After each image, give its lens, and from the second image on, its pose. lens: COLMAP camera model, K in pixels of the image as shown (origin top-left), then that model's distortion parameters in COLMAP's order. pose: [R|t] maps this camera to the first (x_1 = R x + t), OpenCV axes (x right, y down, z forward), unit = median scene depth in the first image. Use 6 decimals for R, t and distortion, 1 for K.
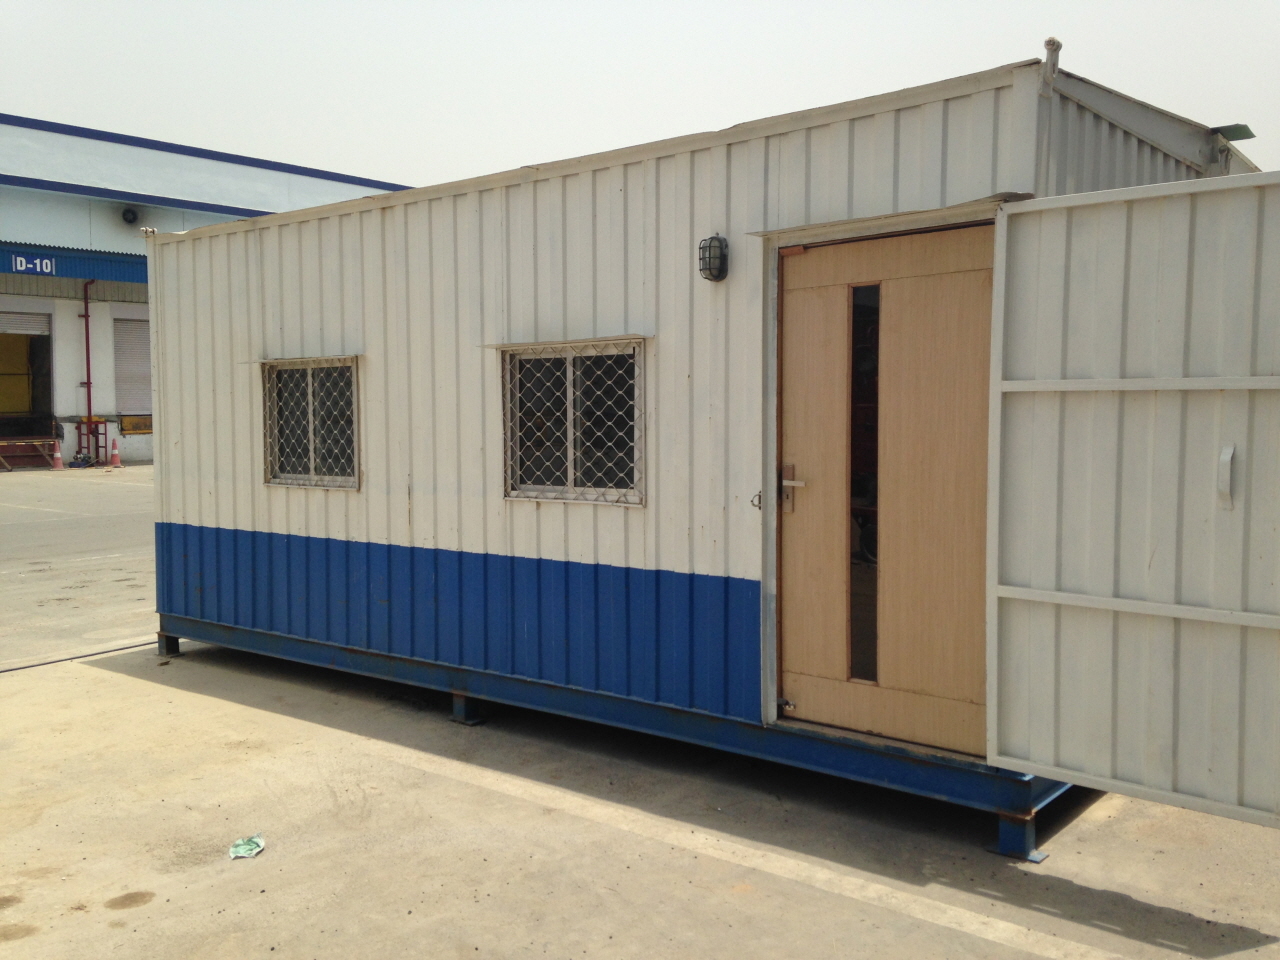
lens RADIAL K [[1169.6, 0, 640.0], [0, 1169.6, 480.0], [0, 0, 1]] dist [0.168498, -0.243745]
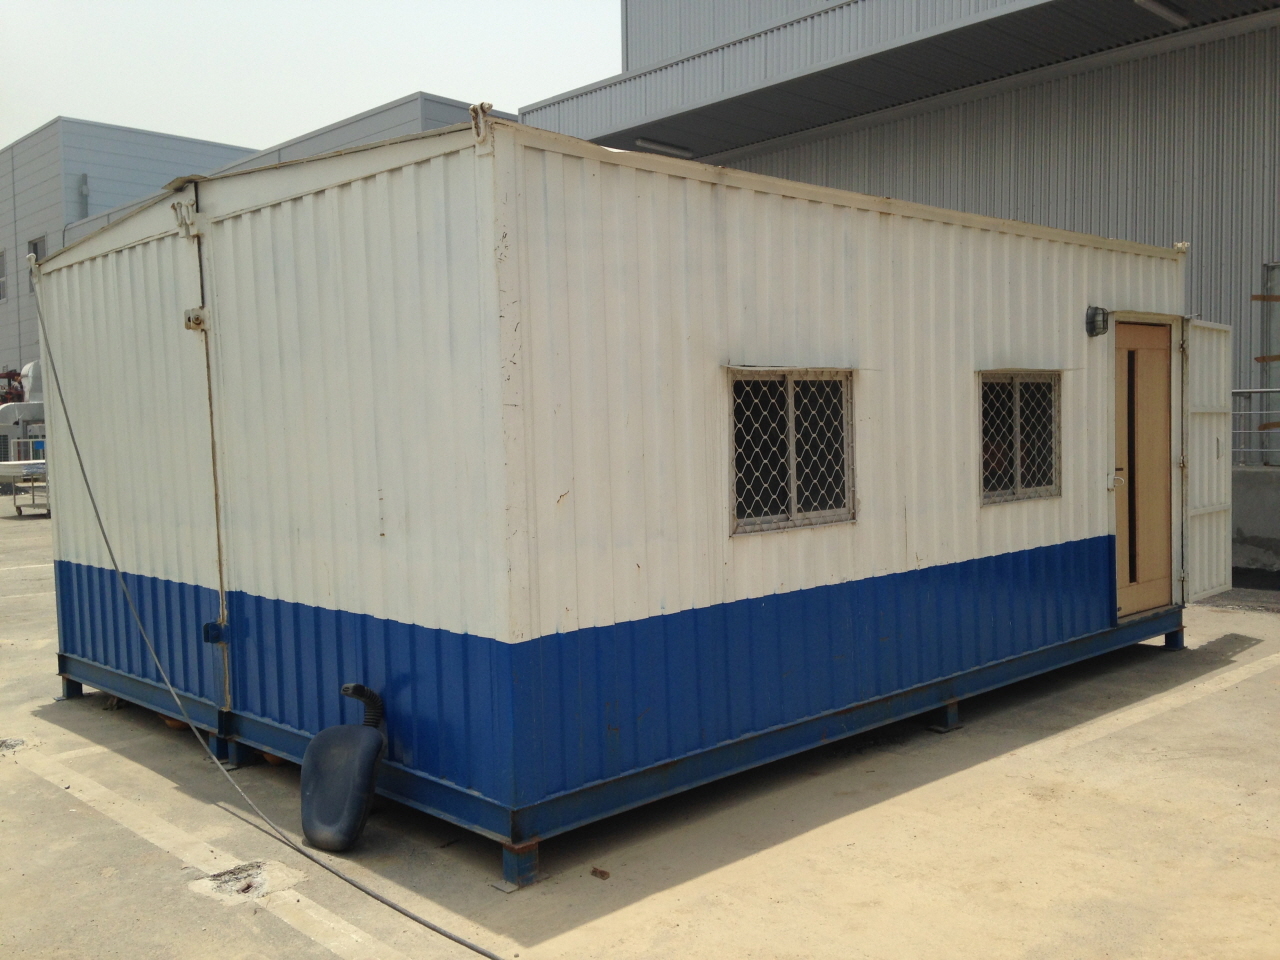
lens RADIAL K [[1169.6, 0, 640.0], [0, 1169.6, 480.0], [0, 0, 1]] dist [0.168498, -0.243745]
pose [[0.120271, -0.034756, 0.992133, -1.314488], [0.089565, 0.995691, 0.024023, -0.067092], [-0.988693, 0.085971, 0.122865, 1.222086]]
